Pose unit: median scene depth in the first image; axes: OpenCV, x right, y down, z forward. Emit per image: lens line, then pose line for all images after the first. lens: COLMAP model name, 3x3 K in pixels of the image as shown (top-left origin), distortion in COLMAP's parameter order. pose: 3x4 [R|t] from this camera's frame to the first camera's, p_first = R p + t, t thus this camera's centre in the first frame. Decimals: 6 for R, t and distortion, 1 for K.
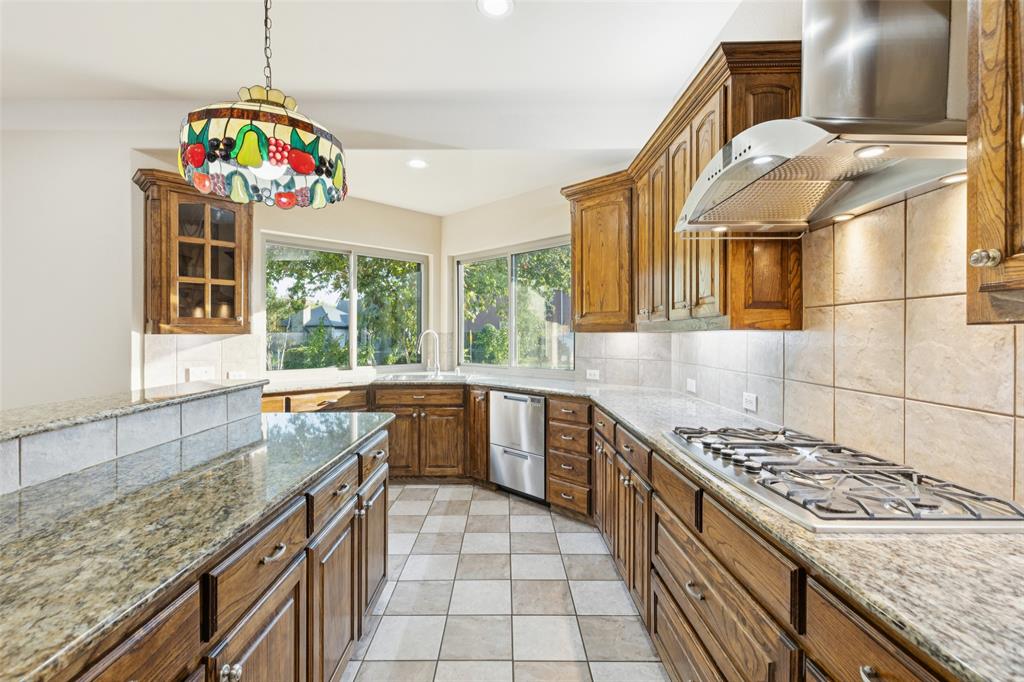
lens RADIAL K [[468.2, 0, 509.2], [0, 468.2, 336.1], [0, 0, 1]] dist [0.013138, -0.000292]
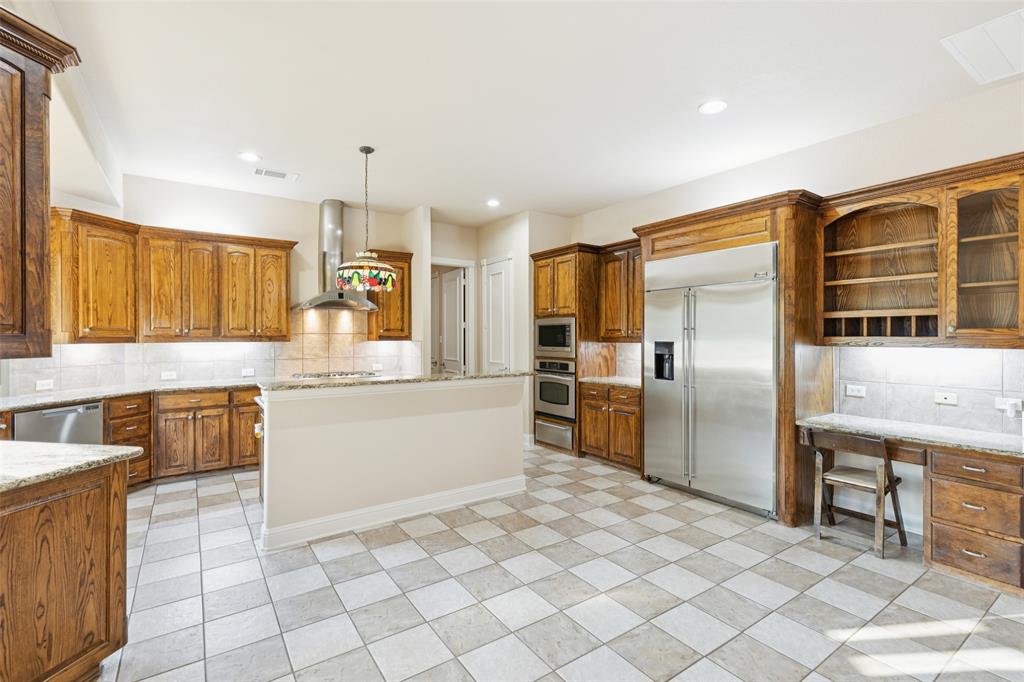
lens RADIAL K [[468.2, 0, 509.2], [0, 468.2, 336.1], [0, 0, 1]] dist [0.013138, -0.000292]
pose [[-0.566914, 0.002909, 0.823772, -2.844190], [0.004834, 0.999988, -0.000204, -0.043604], [-0.823763, 0.003866, -0.566921, 1.685283]]
